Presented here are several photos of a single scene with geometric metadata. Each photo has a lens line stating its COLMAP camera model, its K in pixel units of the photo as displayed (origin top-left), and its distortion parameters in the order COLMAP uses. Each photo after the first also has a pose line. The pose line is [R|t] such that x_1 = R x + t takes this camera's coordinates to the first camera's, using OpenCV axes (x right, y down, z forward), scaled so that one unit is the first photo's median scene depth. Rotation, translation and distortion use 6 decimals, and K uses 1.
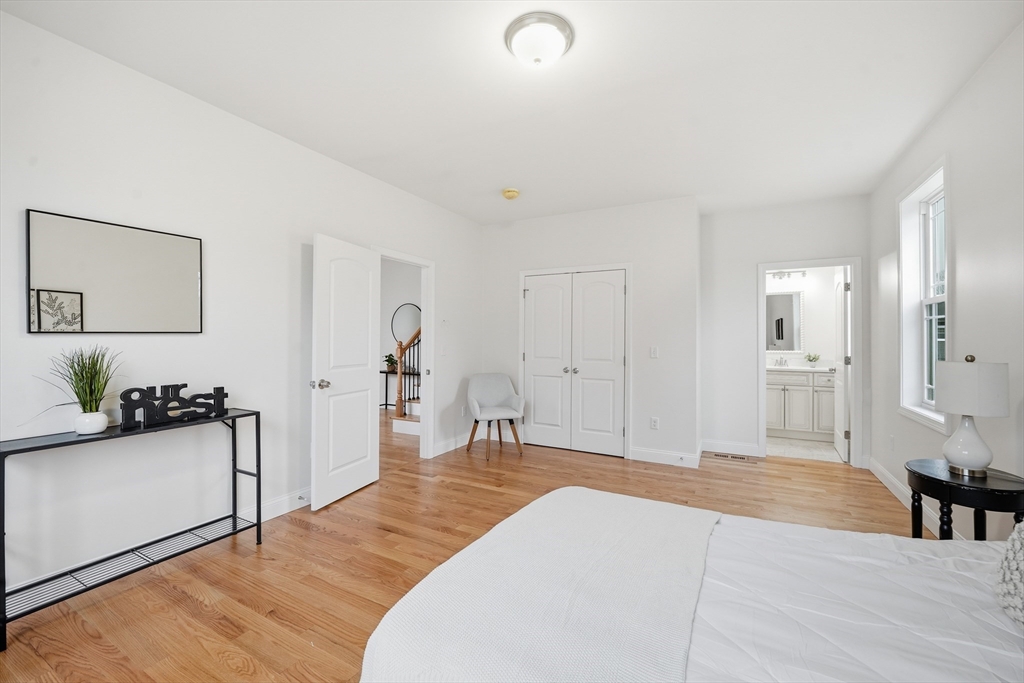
lens RADIAL K [[425.2, 0, 514.0], [0, 425.2, 337.4], [0, 0, 1]] dist [0.003814, -0.000577]
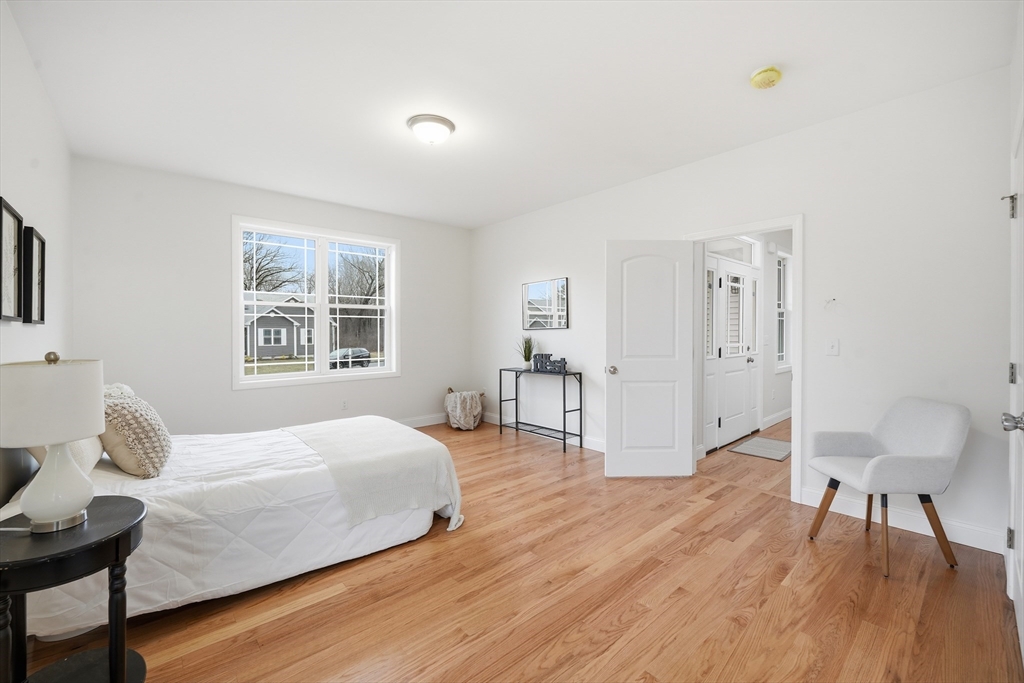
lens RADIAL K [[425.2, 0, 515.7], [0, 425.2, 336.4], [0, 0, 1]] dist [0.003814, -0.000577]
pose [[-0.336478, 0.010541, -0.941632, 1.085837], [0.002064, 0.999943, 0.010456, 0.005501], [0.941689, 0.001575, -0.336481, 1.419235]]
